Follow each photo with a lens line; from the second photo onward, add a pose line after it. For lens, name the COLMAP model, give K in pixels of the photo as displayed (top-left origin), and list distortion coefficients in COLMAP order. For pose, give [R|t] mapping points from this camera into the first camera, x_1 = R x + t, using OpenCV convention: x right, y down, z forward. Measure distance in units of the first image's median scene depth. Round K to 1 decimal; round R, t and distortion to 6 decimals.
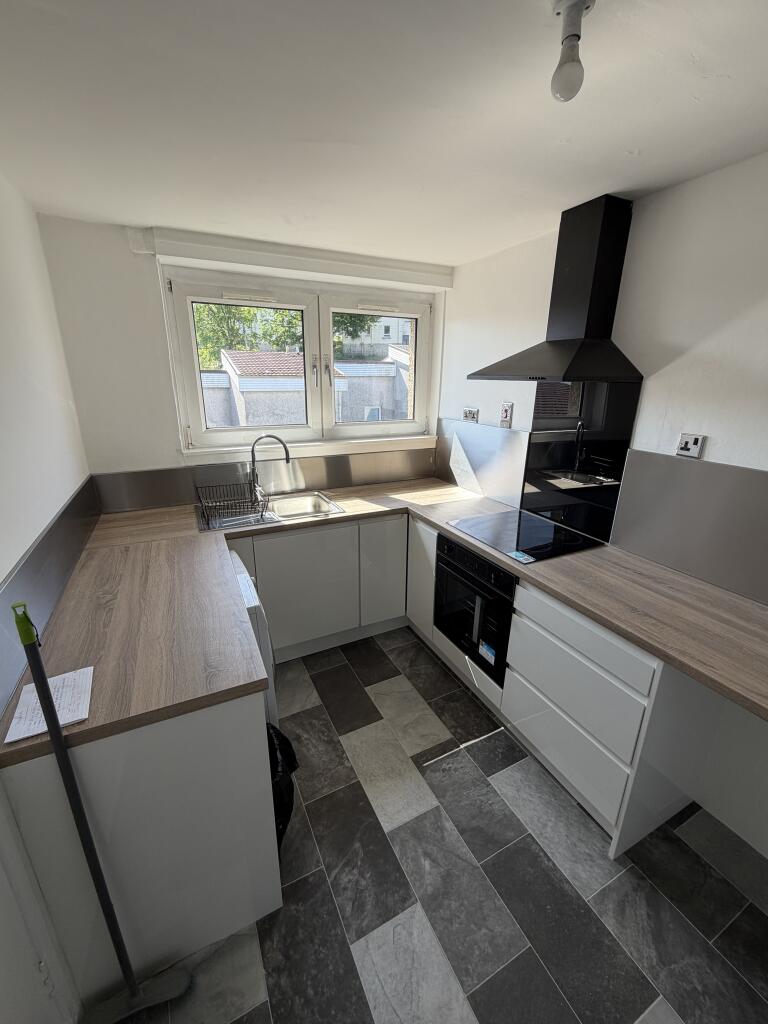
lens RADIAL K [[417.1, 0, 384.0], [0, 417.1, 512.0], [0, 0, 1]] dist [-0.001081, -0.000010]
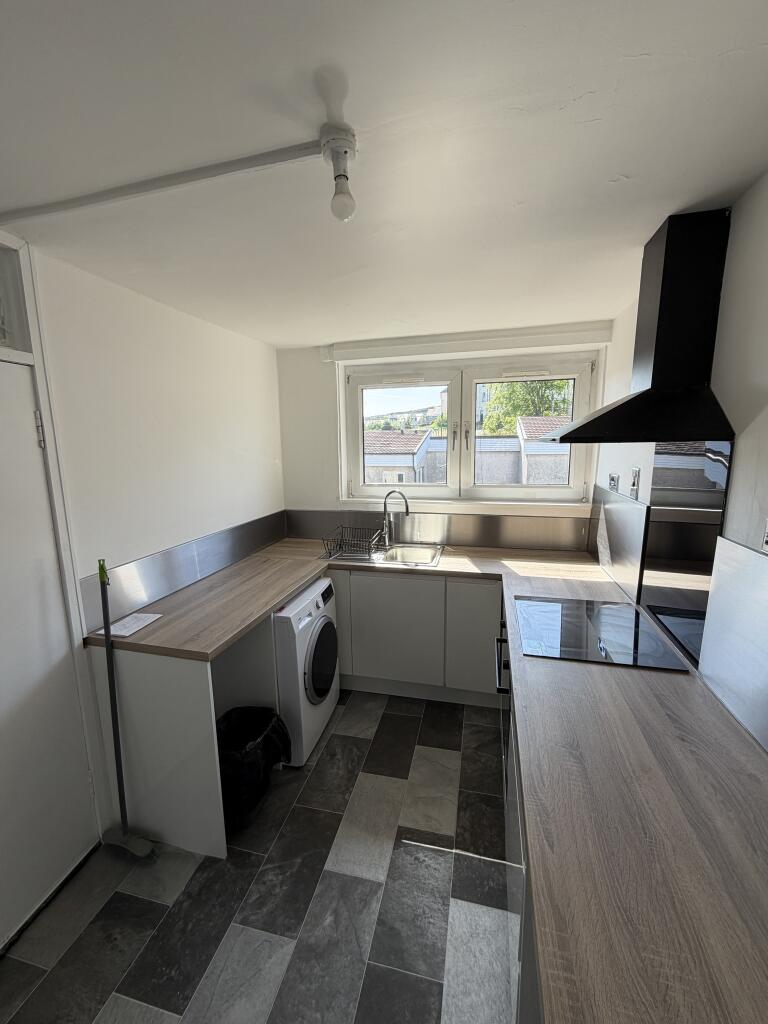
lens RADIAL K [[415.1, 0, 384.0], [0, 415.1, 512.0], [0, 0, 1]] dist [-0.000327, -0.000250]
pose [[0.759541, 0.090345, -0.644155, 0.592294], [-0.181823, 0.980320, -0.076899, -0.038607], [0.624531, 0.175530, 0.761020, 0.131097]]
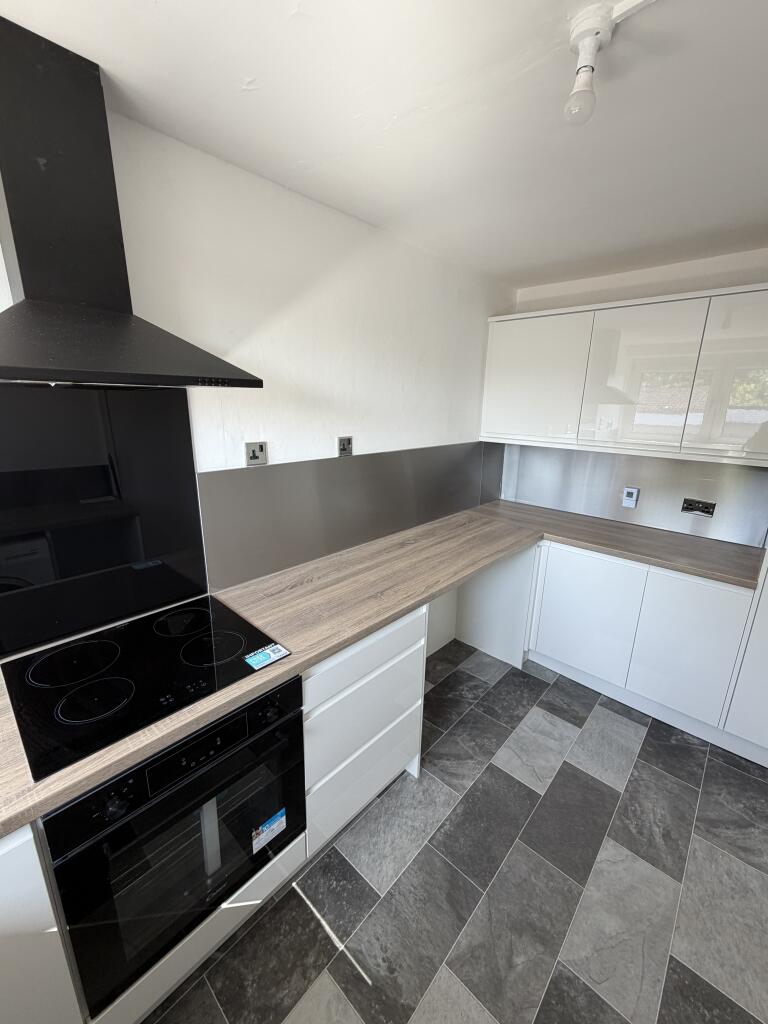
lens RADIAL K [[412.2, 0, 384.0], [0, 412.2, 512.0], [0, 0, 1]] dist [-0.001365, 0.000089]
pose [[-0.352448, -0.259582, 0.899110, -0.247062], [0.270345, 0.891556, 0.363375, -0.267025], [-0.895932, 0.371140, -0.244050, 0.880990]]
